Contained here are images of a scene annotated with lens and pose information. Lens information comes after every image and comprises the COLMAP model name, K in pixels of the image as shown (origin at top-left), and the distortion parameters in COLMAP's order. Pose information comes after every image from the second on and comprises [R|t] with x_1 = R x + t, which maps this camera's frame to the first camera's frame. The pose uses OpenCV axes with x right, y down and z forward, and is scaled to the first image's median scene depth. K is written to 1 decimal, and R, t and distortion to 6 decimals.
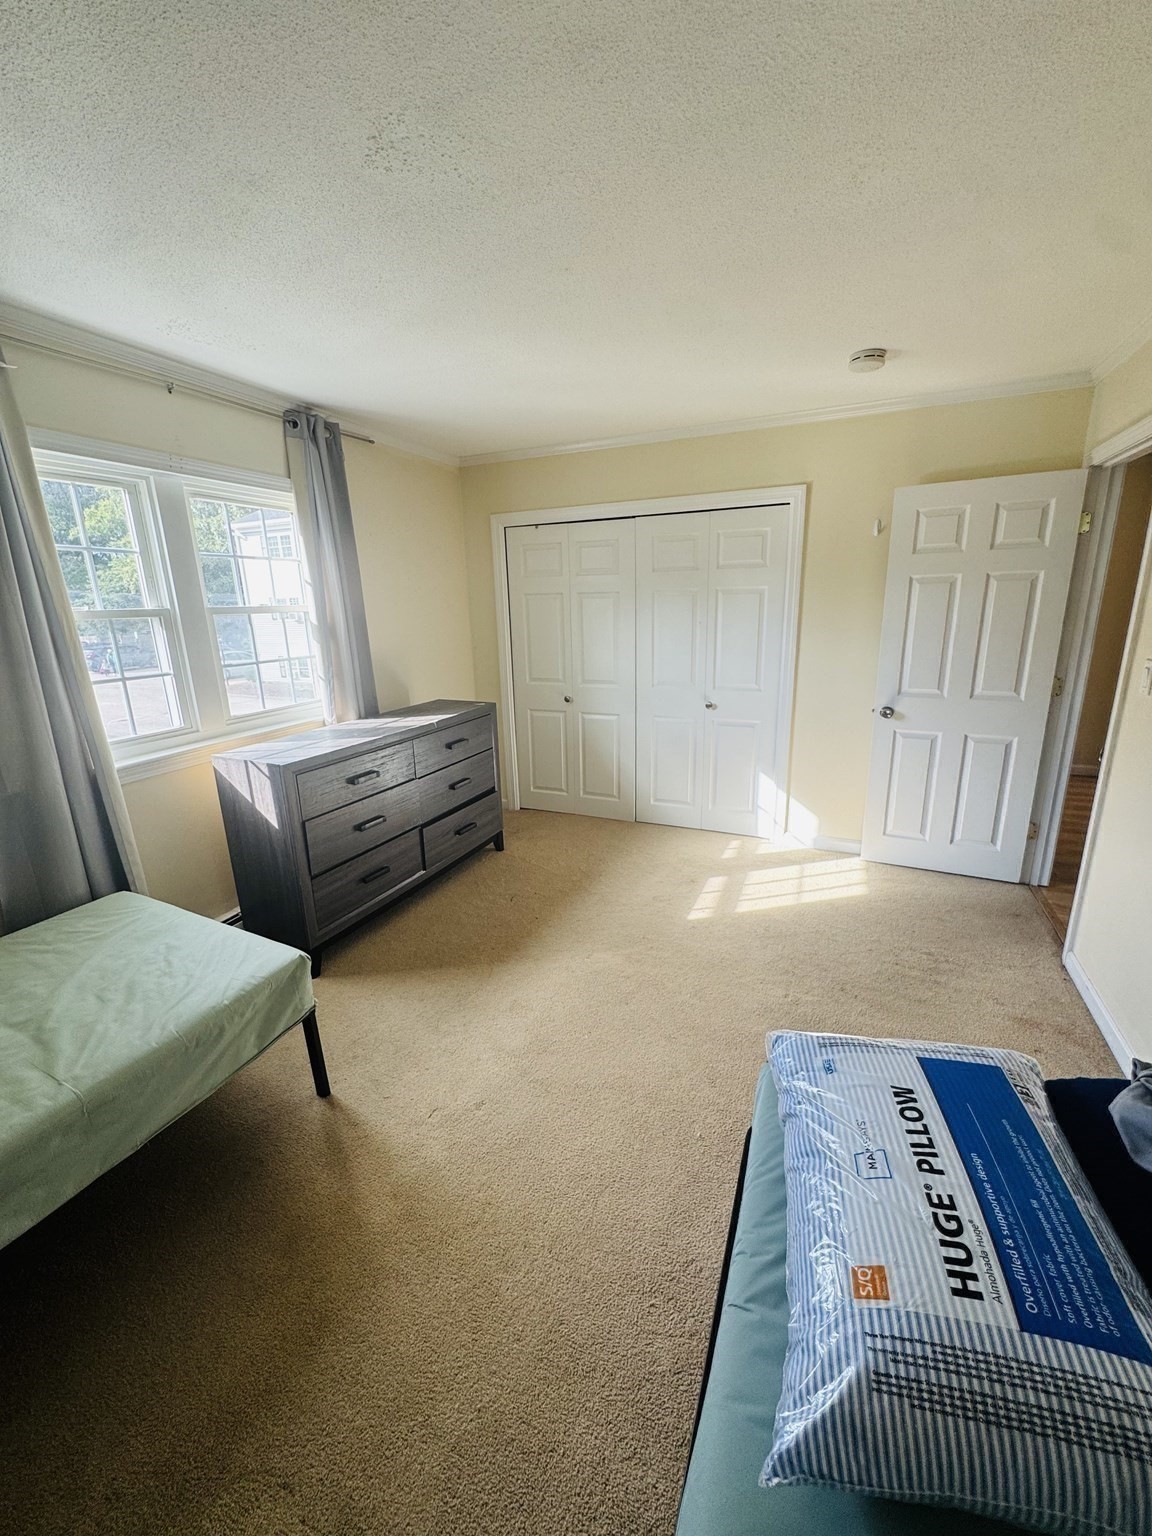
lens RADIAL K [[616.9, 0, 576.0], [0, 616.9, 768.0], [0, 0, 1]] dist [-0.028739, -0.000079]
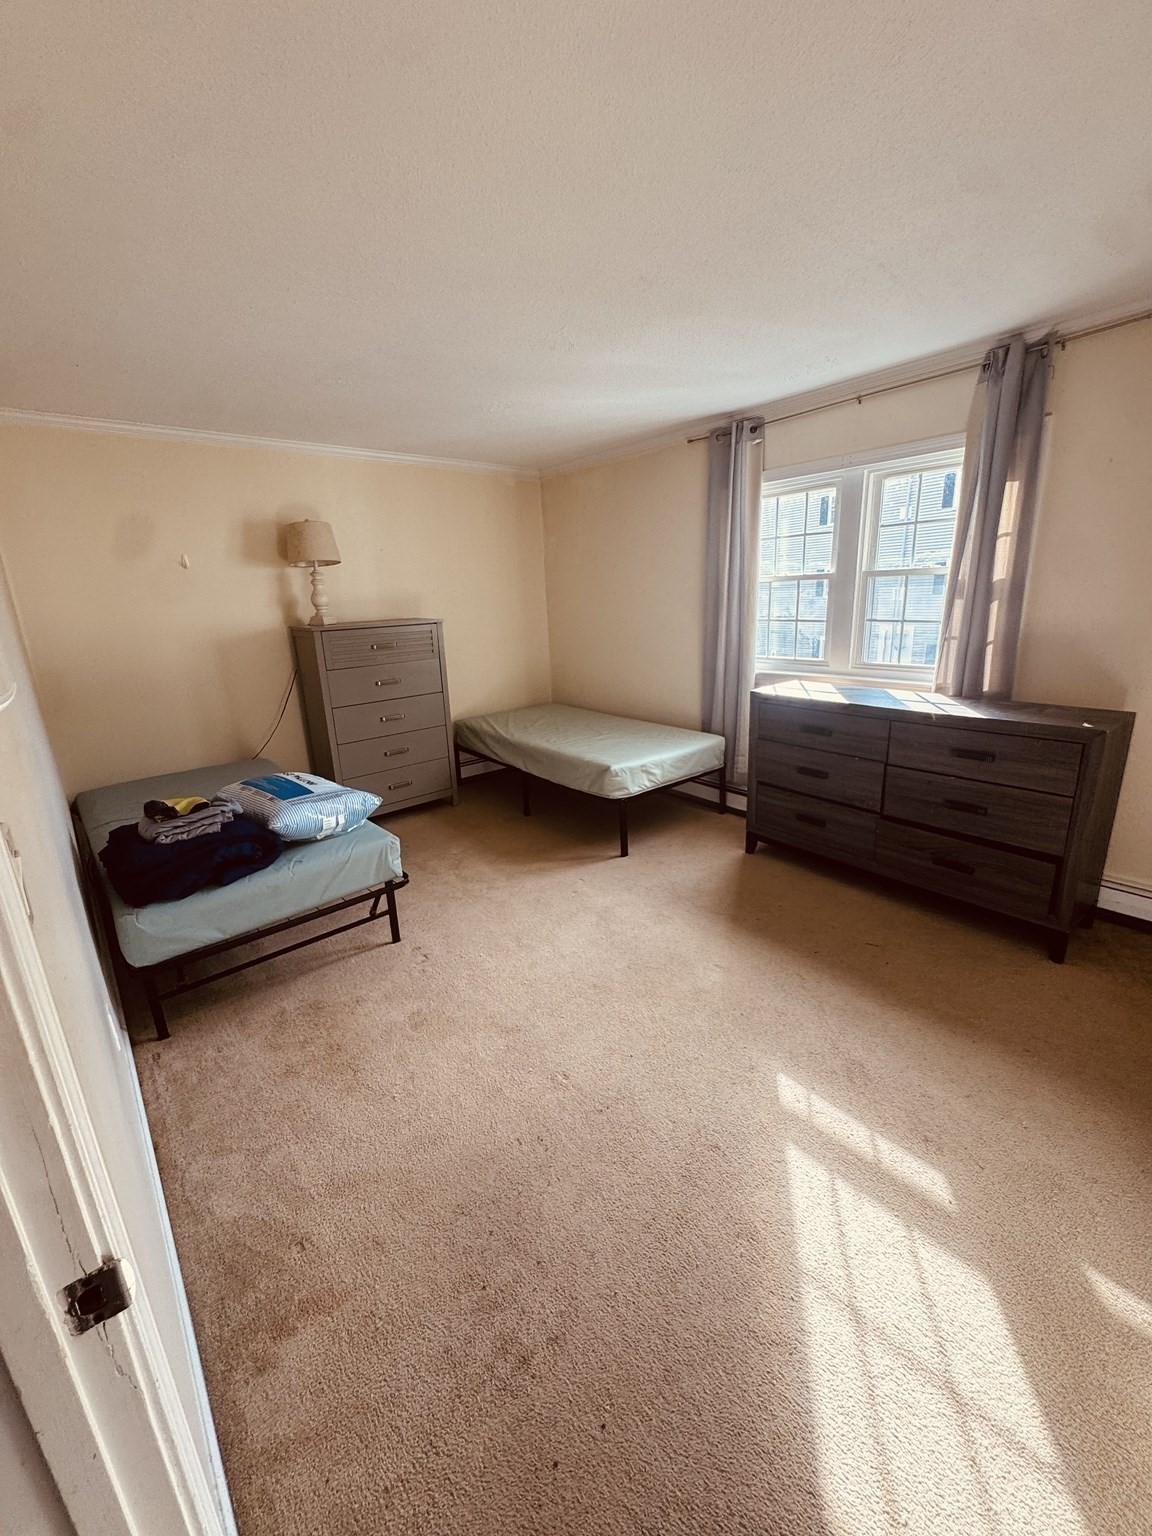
lens RADIAL K [[615.0, 0, 586.1], [0, 615.0, 764.4], [0, 0, 1]] dist [-0.002578, -0.000186]
pose [[-0.425571, 0.290771, -0.856937, 0.803606], [-0.185355, 0.898884, 0.397054, -0.296786], [0.885739, 0.327812, -0.328643, 1.013496]]
